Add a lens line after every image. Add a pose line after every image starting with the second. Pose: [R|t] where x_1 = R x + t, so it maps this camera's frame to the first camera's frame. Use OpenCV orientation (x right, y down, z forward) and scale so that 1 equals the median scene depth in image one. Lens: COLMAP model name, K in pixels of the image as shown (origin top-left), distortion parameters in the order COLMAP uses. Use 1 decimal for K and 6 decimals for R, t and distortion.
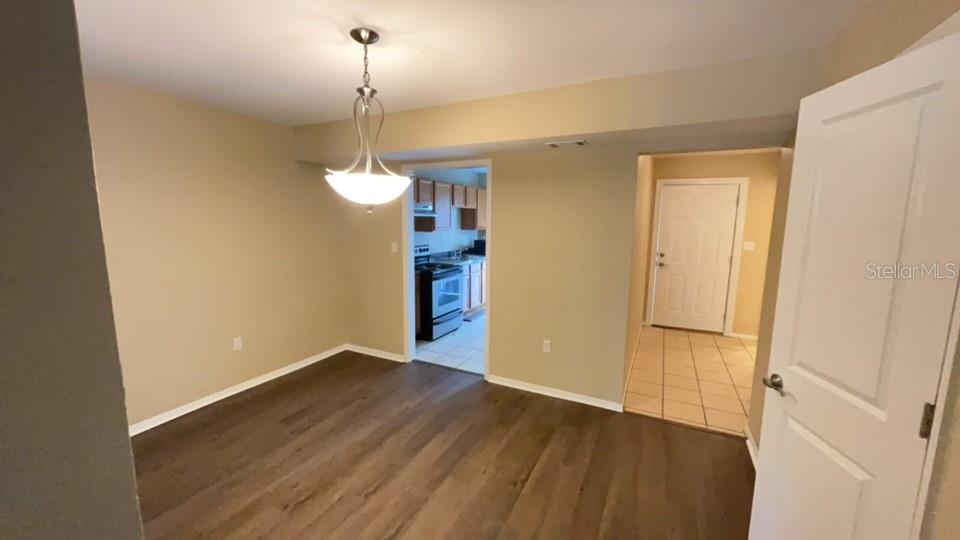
lens RADIAL K [[373.5, 0, 480.1], [0, 373.5, 269.7], [0, 0, 1]] dist [0.006819, 0.000952]
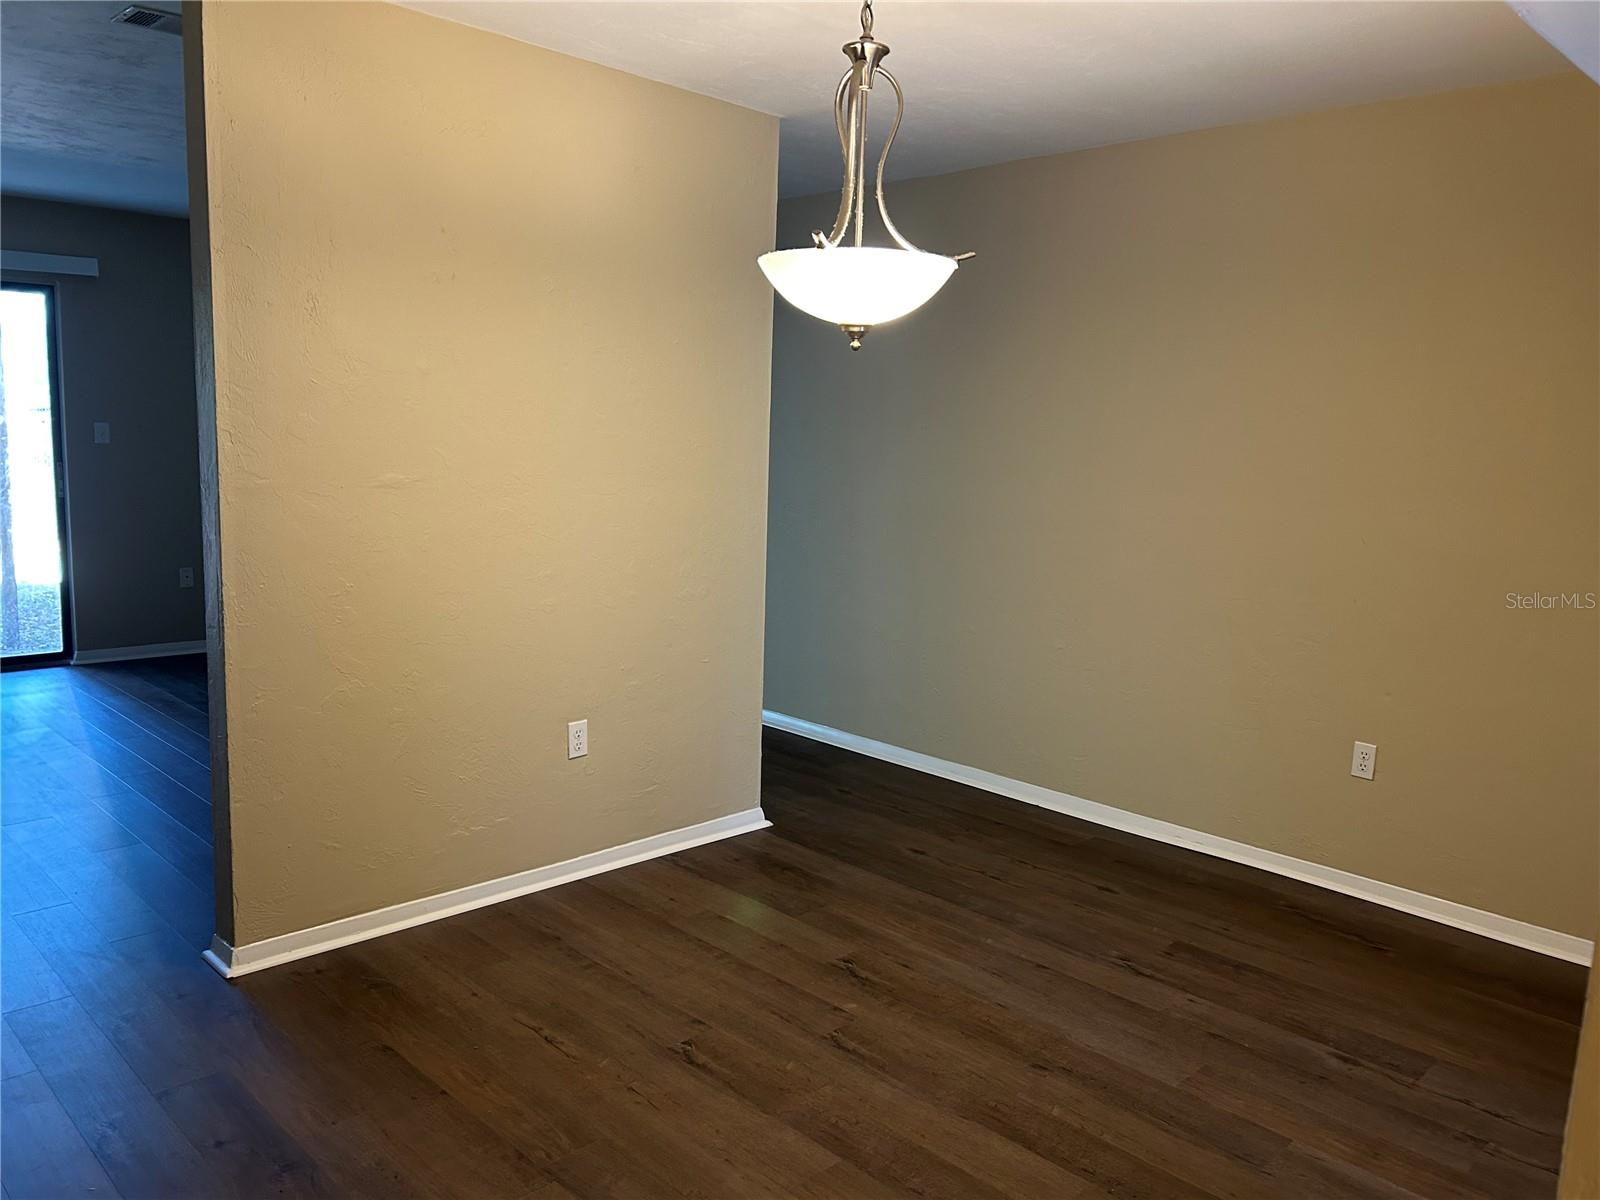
lens RADIAL K [[1209.5, 0, 801.9], [0, 1209.5, 610.0], [0, 0, 1]] dist [0.013209, 0.001625]
pose [[-0.329849, 0.116489, -0.936819, 0.639633], [-0.162416, 0.970558, 0.177870, -0.062322], [0.929957, 0.210825, -0.301218, 0.897733]]
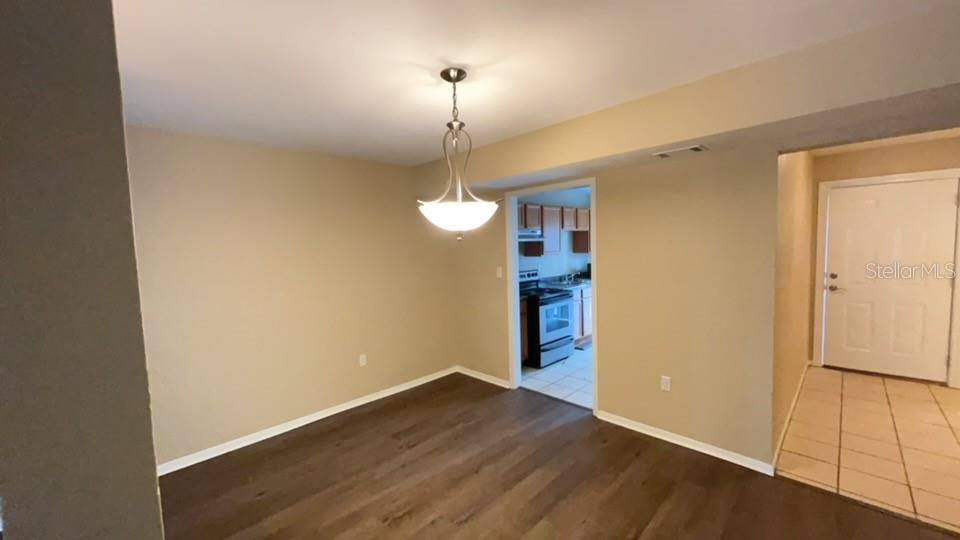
lens RADIAL K [[373.5, 0, 479.1], [0, 373.5, 271.1], [0, 0, 1]] dist [0.006819, 0.000952]
pose [[0.948540, -0.019933, -0.316028, 0.051853], [-0.000076, 0.998003, -0.063174, 0.000850], [0.316656, 0.059947, 0.946644, 0.028403]]
